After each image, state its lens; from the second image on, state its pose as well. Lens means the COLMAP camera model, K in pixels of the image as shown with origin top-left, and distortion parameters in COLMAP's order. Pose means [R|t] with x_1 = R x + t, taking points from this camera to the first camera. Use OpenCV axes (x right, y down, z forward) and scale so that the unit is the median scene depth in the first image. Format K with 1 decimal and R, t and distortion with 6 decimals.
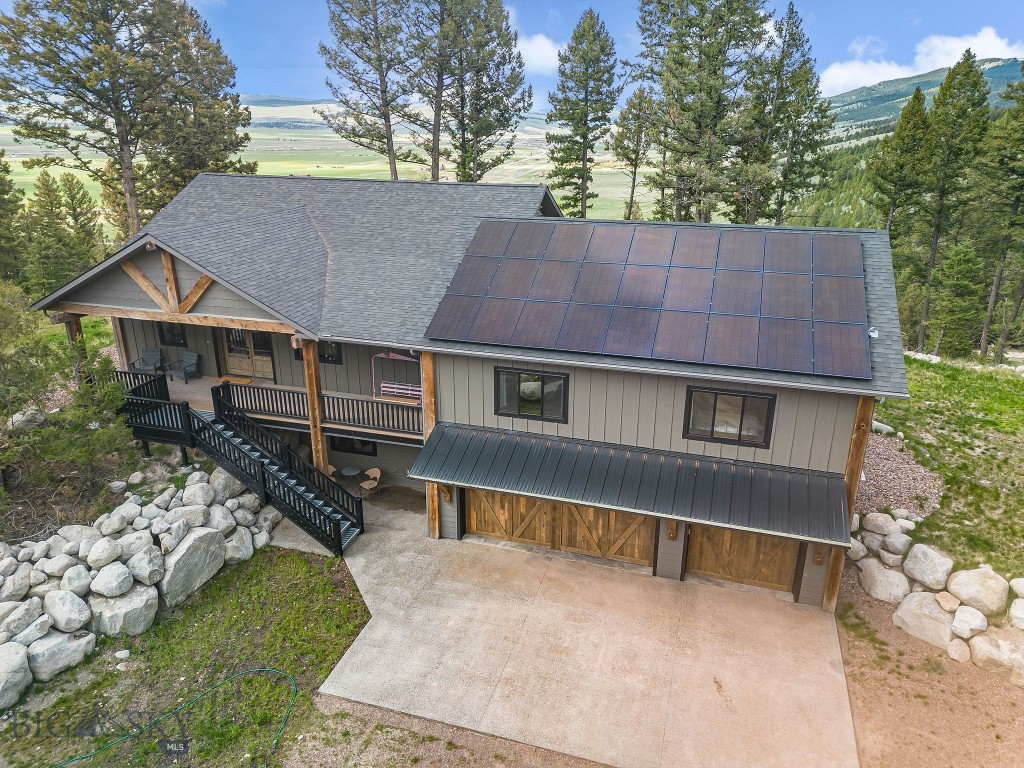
lens RADIAL K [[712.3, 0, 514.1], [0, 712.3, 382.5], [0, 0, 1]] dist [0.074535, -0.059762]
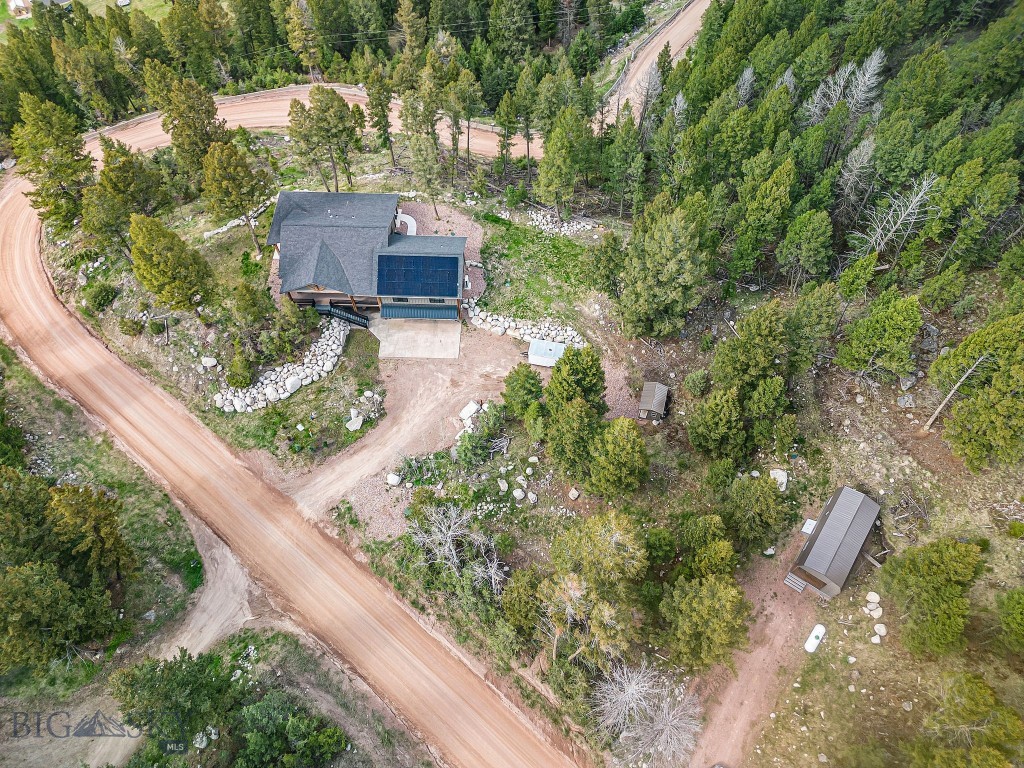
lens RADIAL K [[712.3, 0, 514.1], [0, 712.3, 382.5], [0, 0, 1]] dist [0.074535, -0.059762]
pose [[0.964838, -0.228935, 0.129138, 0.013845], [0.097214, 0.767279, 0.633903, -2.664227], [-0.244208, -0.599059, 0.762555, -3.440589]]
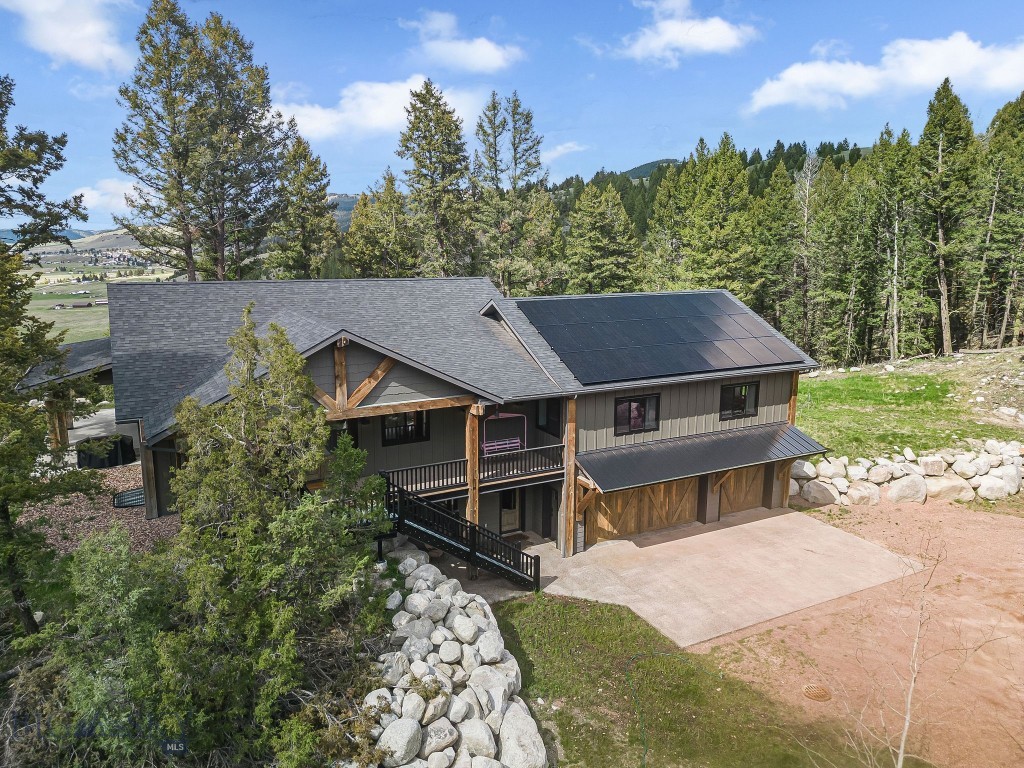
lens RADIAL K [[712.3, 0, 514.1], [0, 712.3, 382.5], [0, 0, 1]] dist [0.074535, -0.059762]
pose [[0.705400, -0.137189, 0.695406, -1.075066], [0.242867, 0.968482, -0.055296, -0.023204], [-0.665902, 0.207897, 0.716486, 0.156635]]
